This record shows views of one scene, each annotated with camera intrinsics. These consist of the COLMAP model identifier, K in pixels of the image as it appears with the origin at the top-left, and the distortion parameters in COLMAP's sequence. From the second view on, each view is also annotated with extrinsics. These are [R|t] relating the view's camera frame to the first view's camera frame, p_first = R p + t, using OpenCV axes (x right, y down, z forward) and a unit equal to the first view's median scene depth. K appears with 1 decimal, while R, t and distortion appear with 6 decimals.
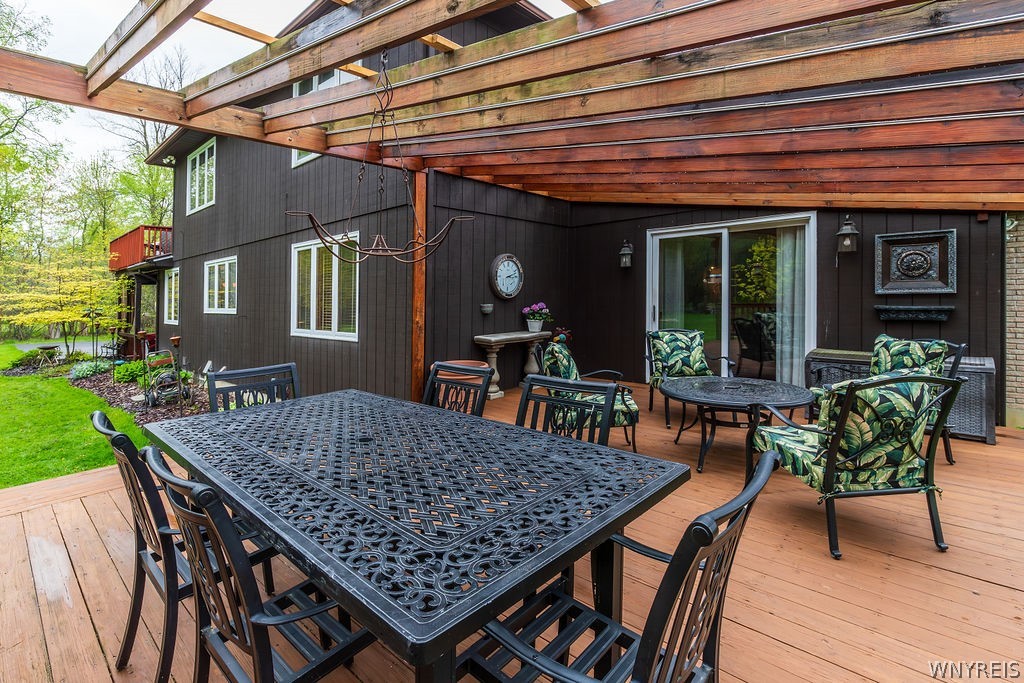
lens RADIAL K [[470.9, 0, 512.0], [0, 470.9, 341.5], [0, 0, 1]] dist [-0.000979, -0.000156]
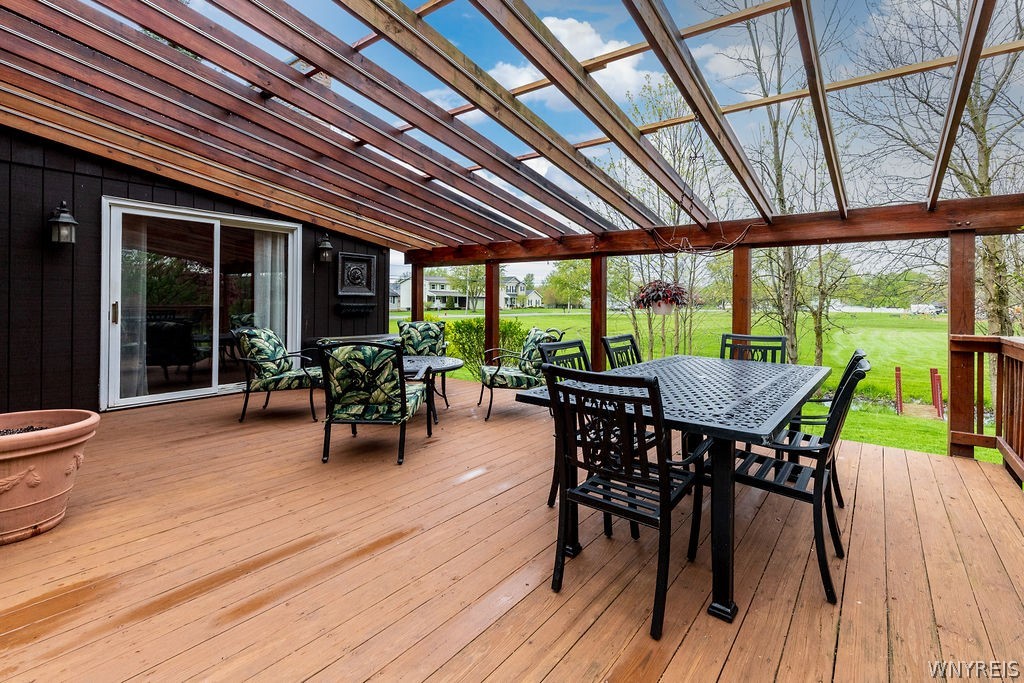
lens RADIAL K [[470.9, 0, 512.0], [0, 470.9, 341.5], [0, 0, 1]] dist [-0.000979, -0.000156]
pose [[-0.071160, -0.075942, 0.994570, -0.581301], [0.072593, 0.994059, 0.081097, -0.036088], [-0.994820, 0.077969, -0.065224, 0.535377]]
